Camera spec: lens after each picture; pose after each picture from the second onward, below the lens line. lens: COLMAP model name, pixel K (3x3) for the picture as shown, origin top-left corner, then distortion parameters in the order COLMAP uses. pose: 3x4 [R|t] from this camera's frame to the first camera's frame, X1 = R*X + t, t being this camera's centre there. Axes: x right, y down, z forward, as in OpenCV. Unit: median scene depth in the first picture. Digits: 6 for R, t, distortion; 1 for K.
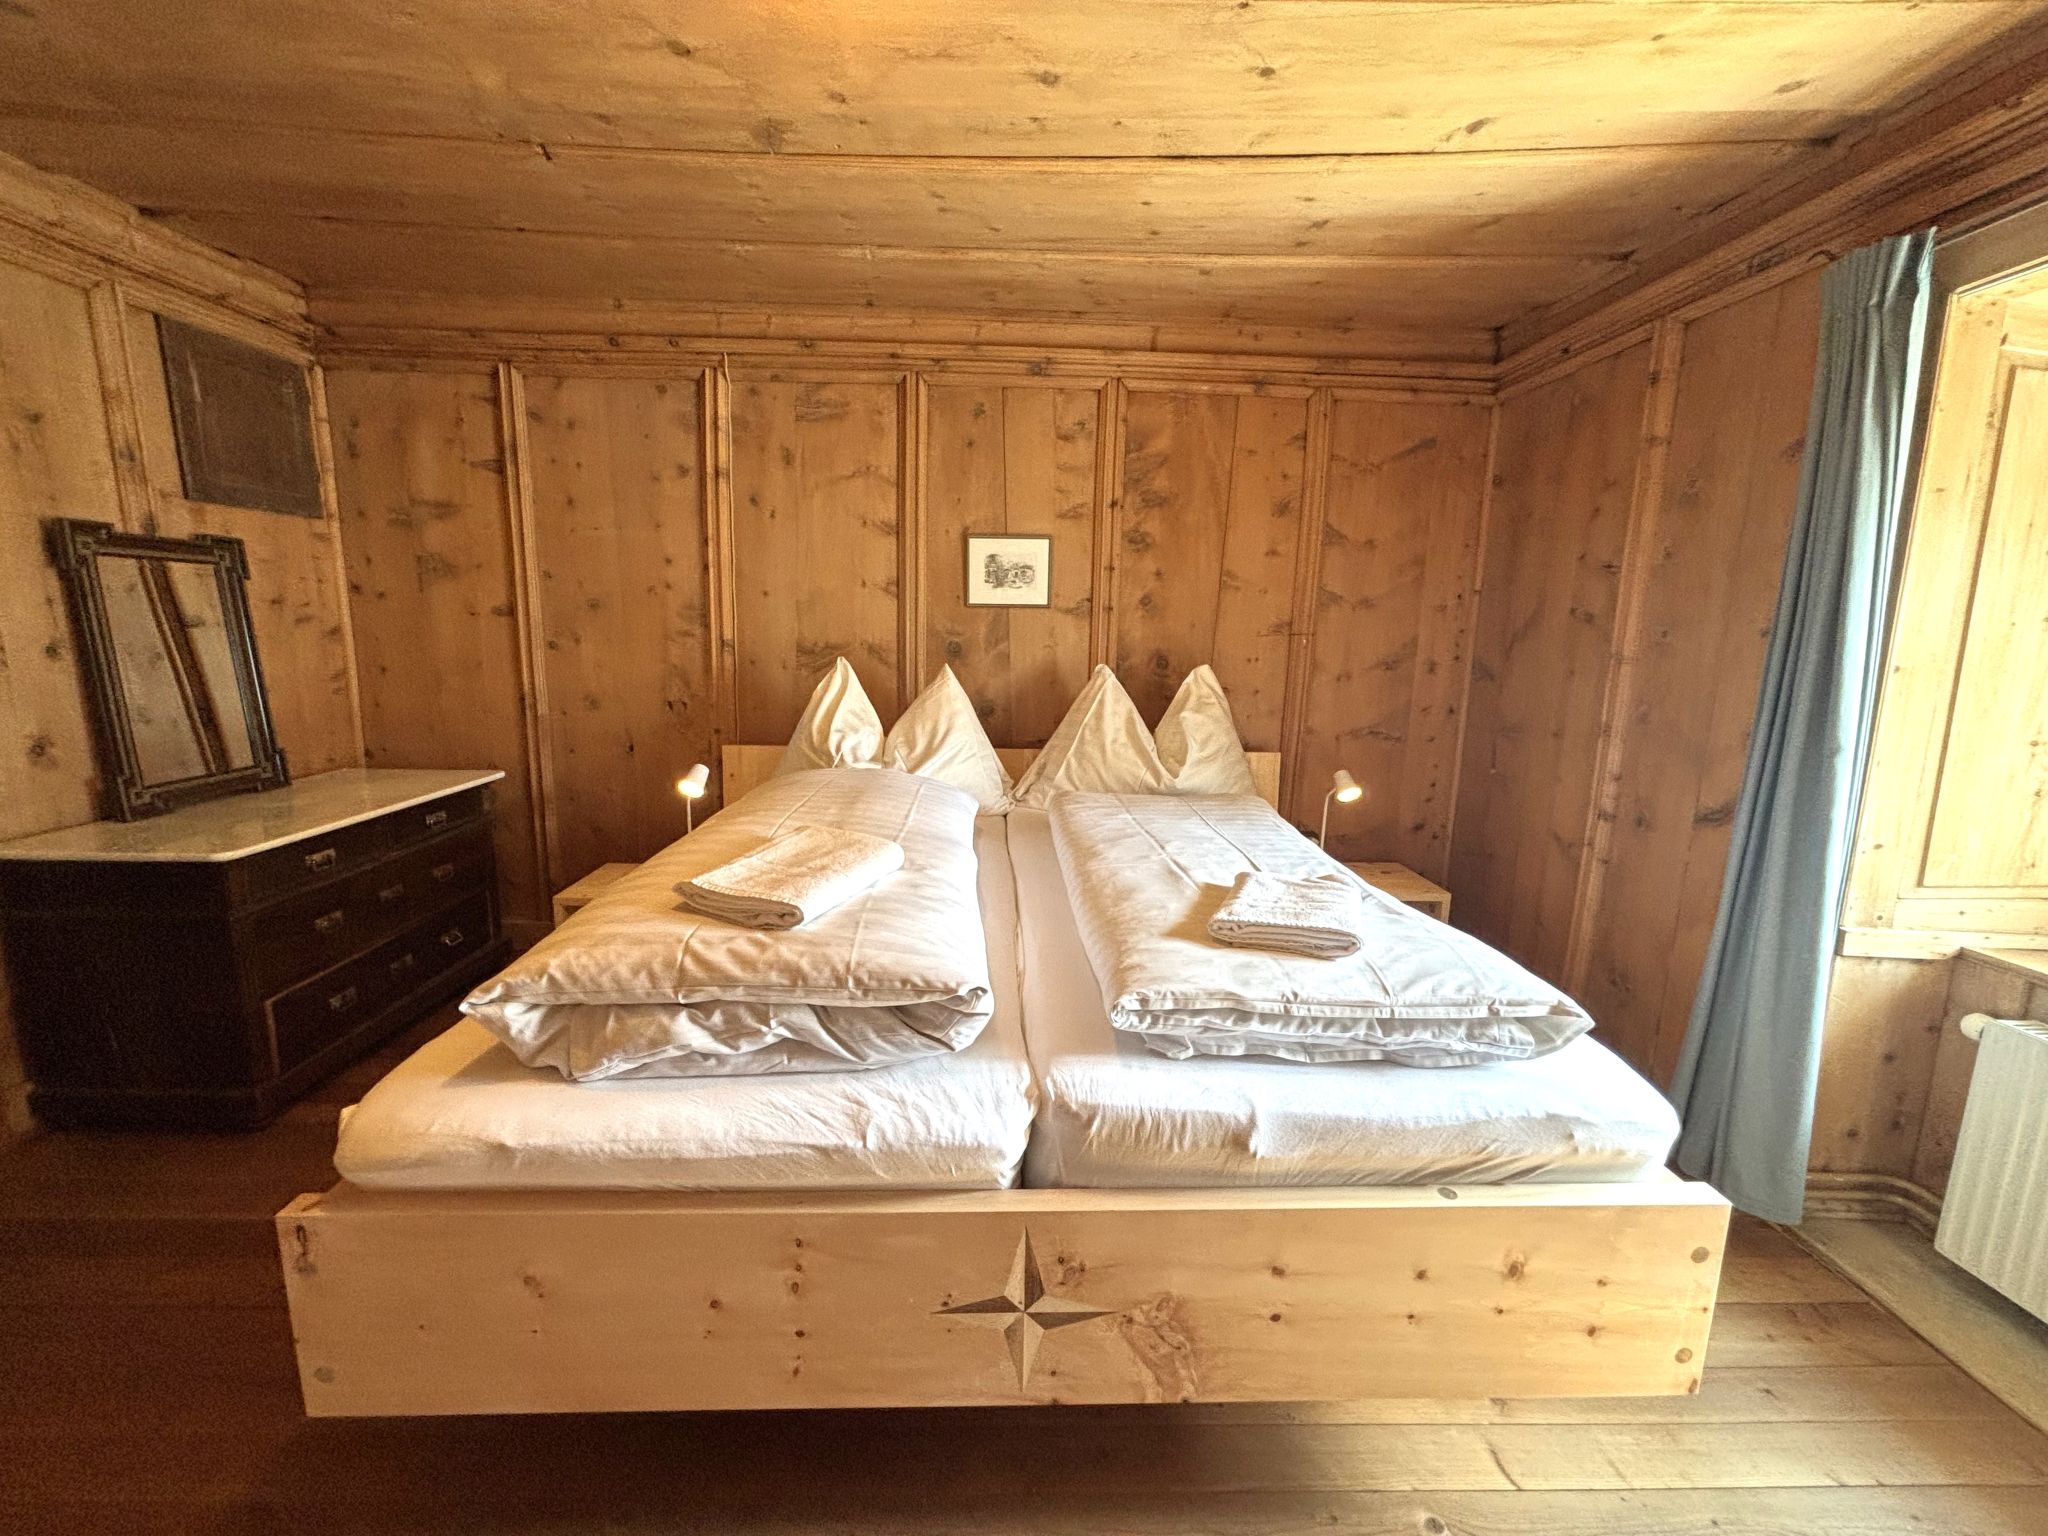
lens RADIAL K [[835.0, 0, 1024.0], [0, 835.0, 768.0], [0, 0, 1]] dist [-0.004398, -0.000009]
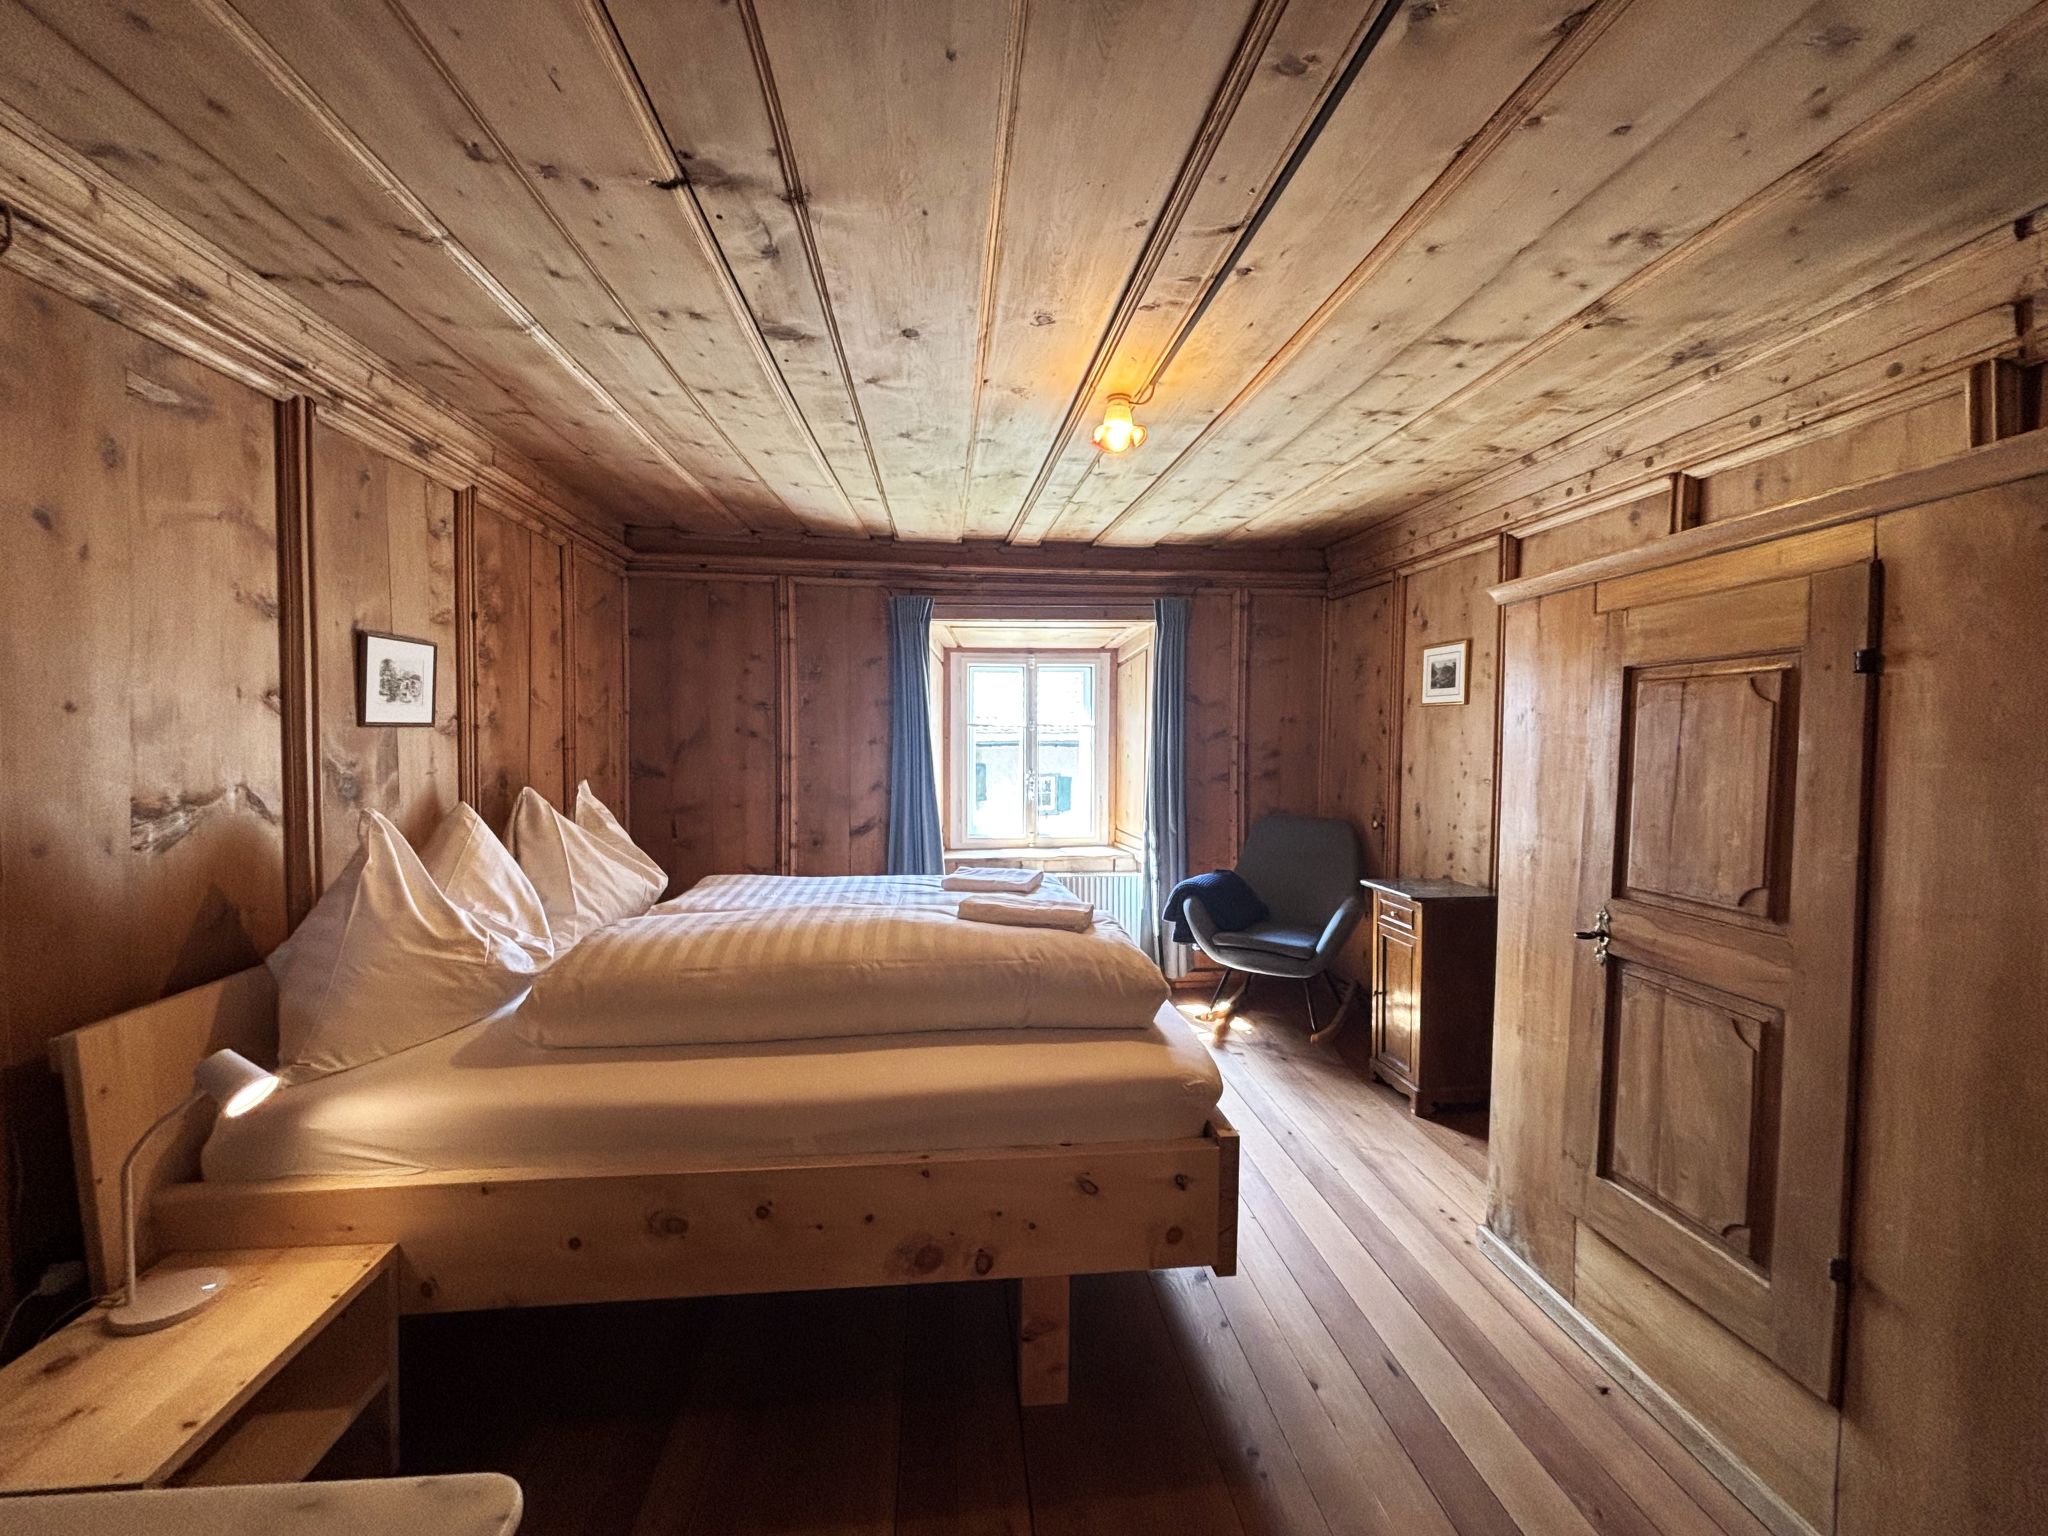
lens RADIAL K [[813.5, 0, 1024.0], [0, 813.5, 768.0], [0, 0, 1]] dist [-0.016109, -0.000106]
pose [[-0.072647, -0.060100, 0.995545, -0.832536], [0.149016, 0.986324, 0.070418, -0.121649], [-0.986163, 0.153468, -0.062697, 0.480766]]
